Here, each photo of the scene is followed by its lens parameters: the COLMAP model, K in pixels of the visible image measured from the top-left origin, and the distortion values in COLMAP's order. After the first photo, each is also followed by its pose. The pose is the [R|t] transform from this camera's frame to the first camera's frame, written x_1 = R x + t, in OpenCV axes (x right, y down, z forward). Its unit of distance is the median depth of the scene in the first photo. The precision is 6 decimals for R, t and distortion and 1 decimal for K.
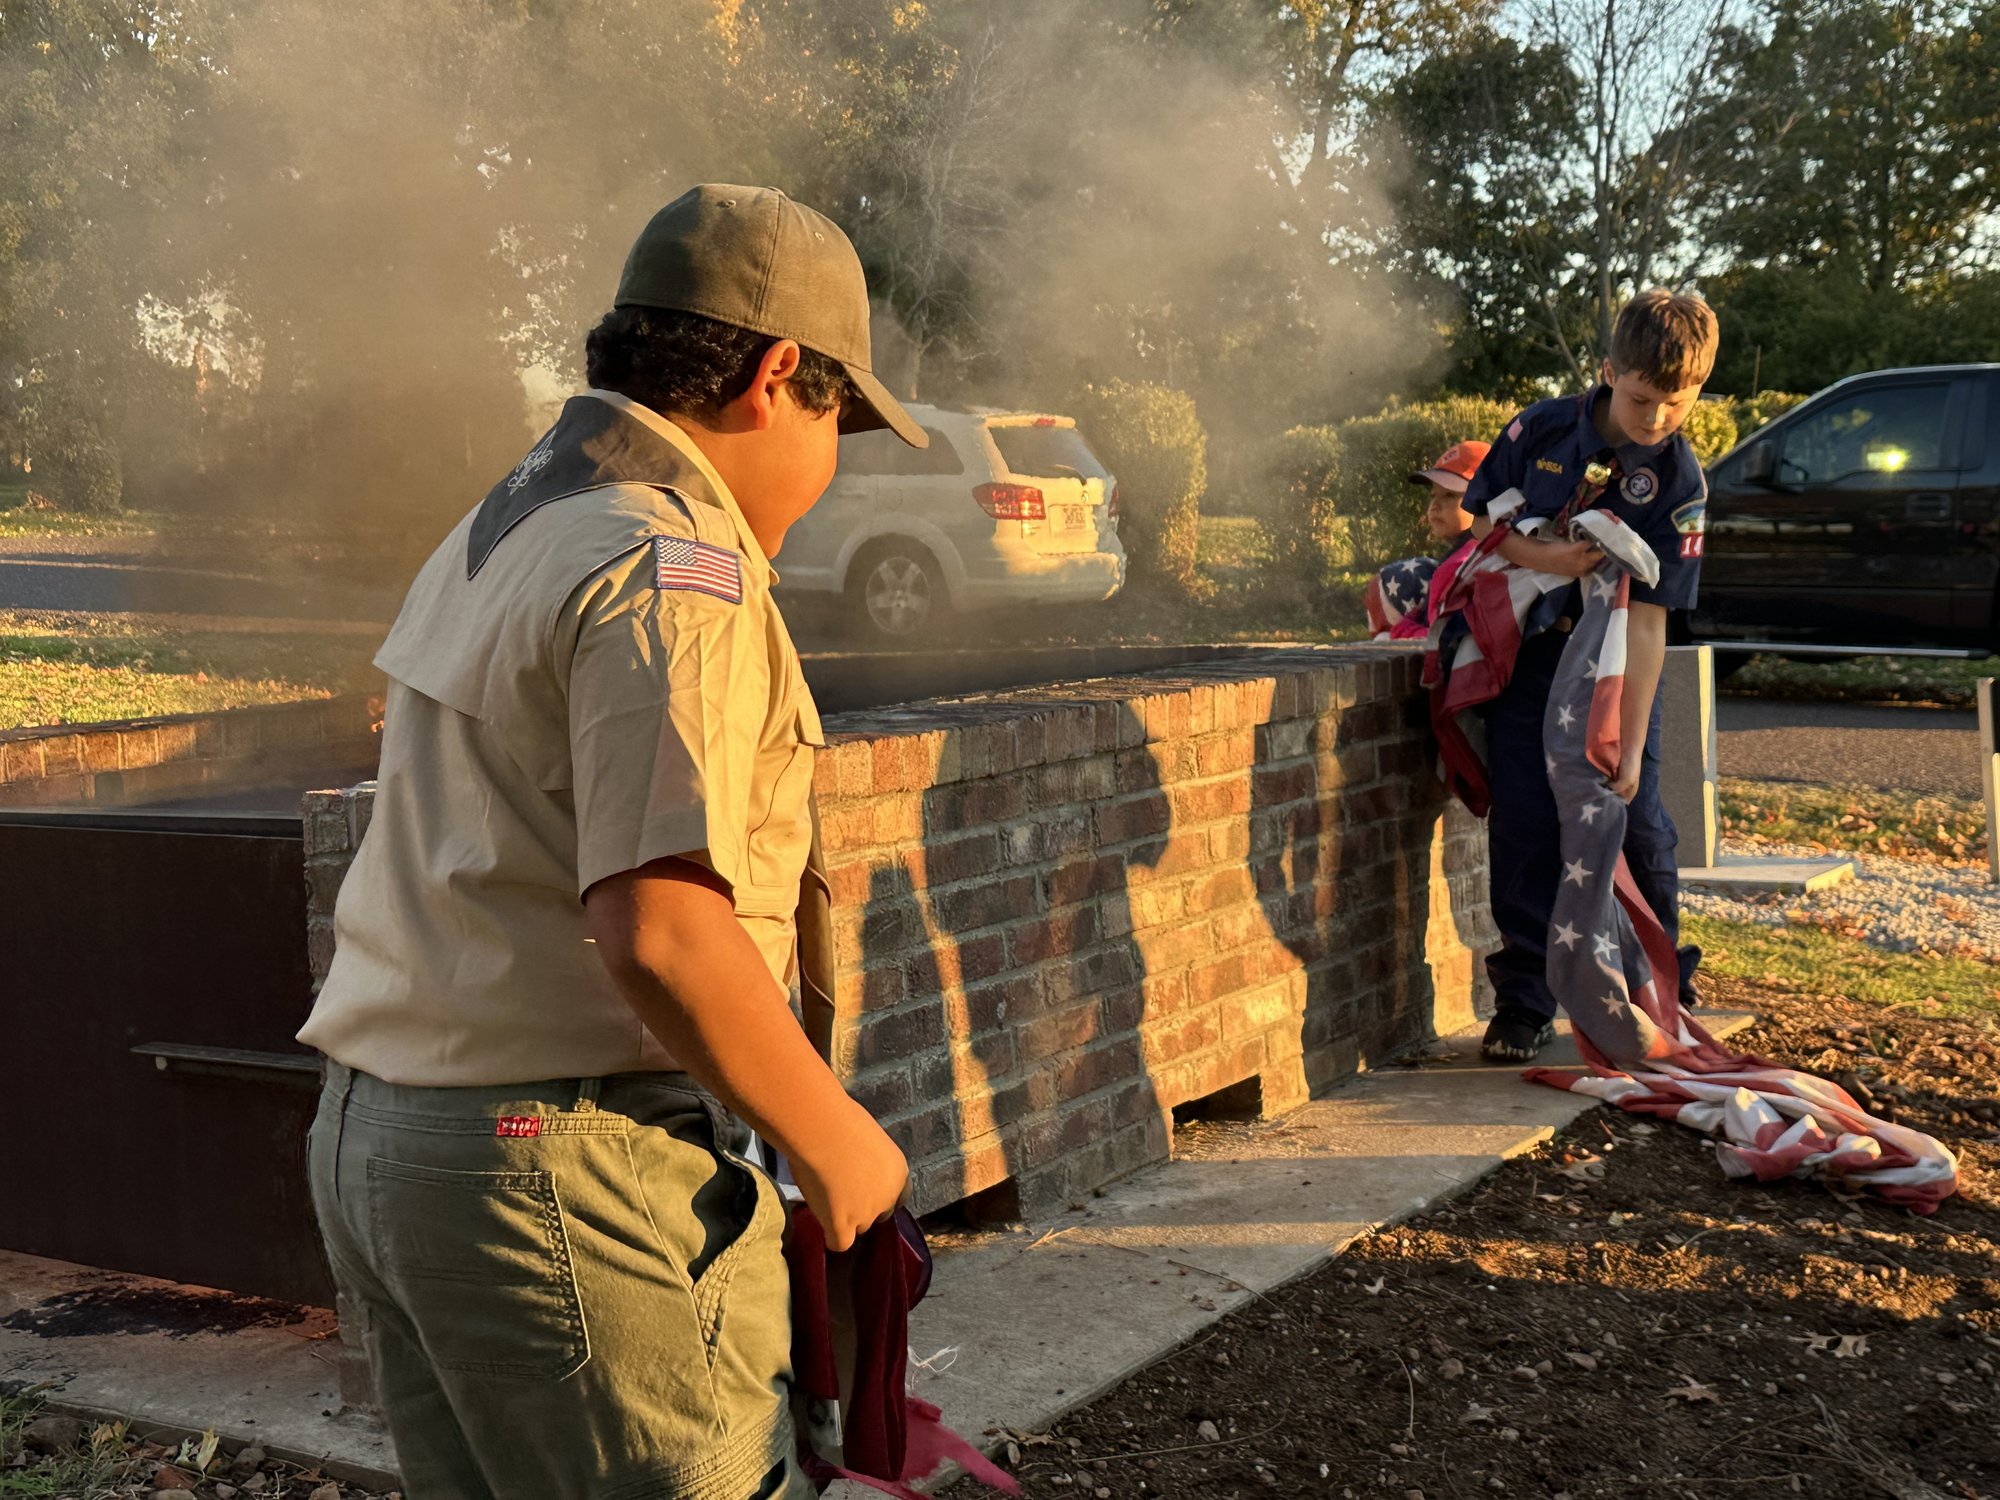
lens RADIAL K [[2579.0, 0, 1012.9], [0, 2579.0, 741.7], [0, 0, 1]] dist [0.114501, 0.000000]
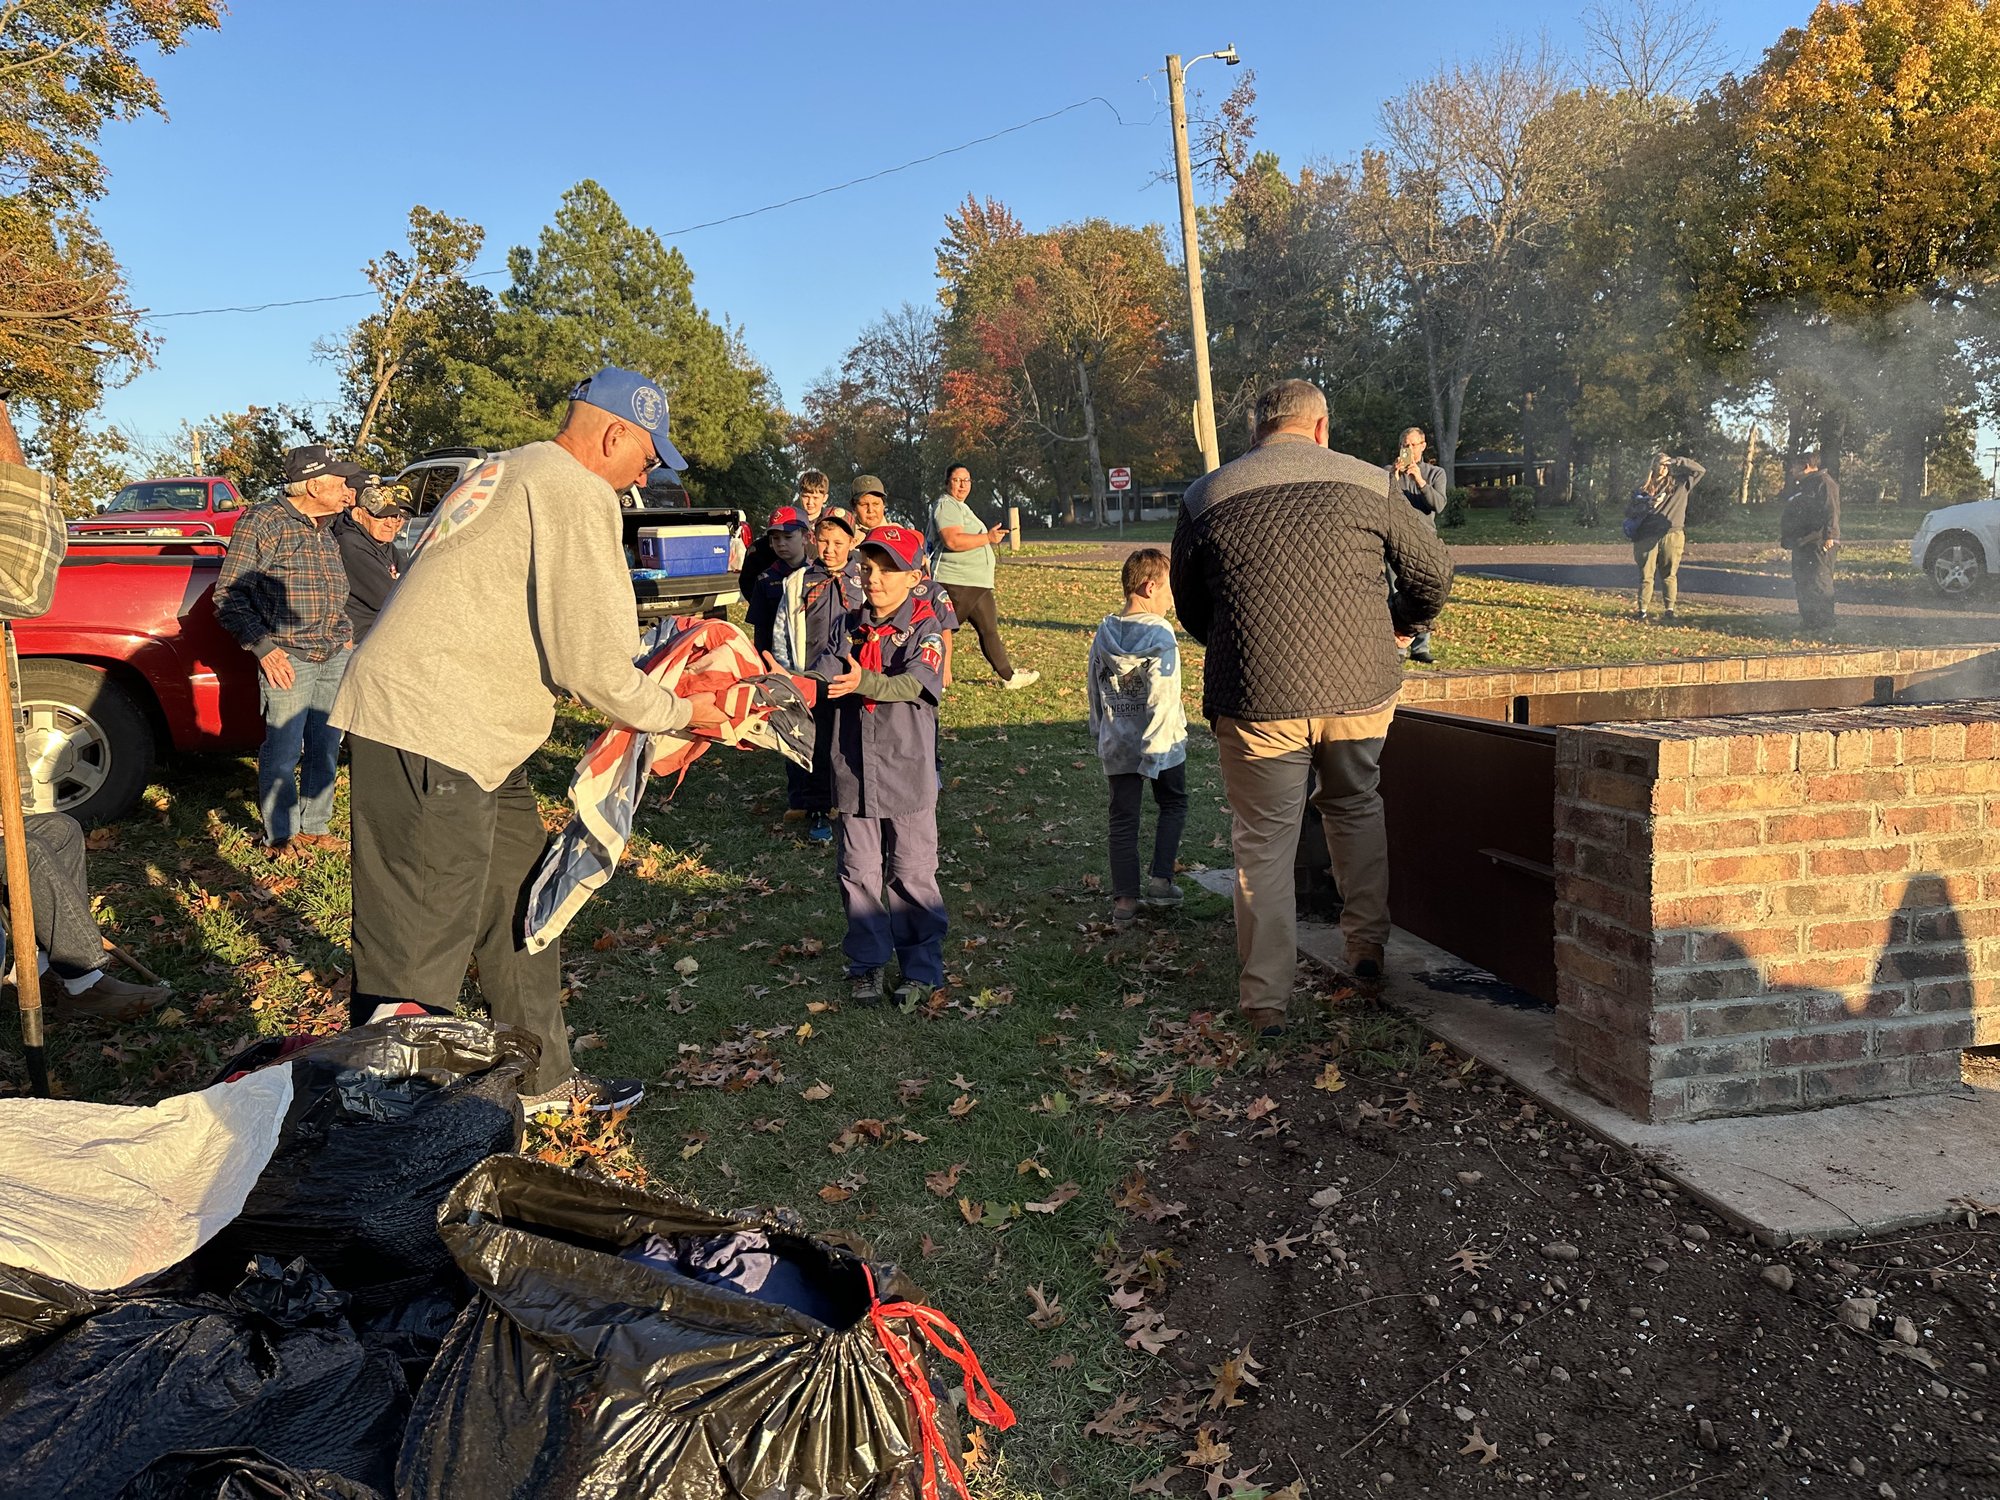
lens RADIAL K [[1397.0, 0, 1016.9], [0, 1397.0, 750.7], [0, 0, 1]] dist [0.034312, -0.039986]
pose [[0.716409, 0.105330, -0.689684, 0.111547], [-0.056709, 0.994058, 0.092909, -0.028729], [0.695372, -0.027449, 0.718125, 0.047493]]
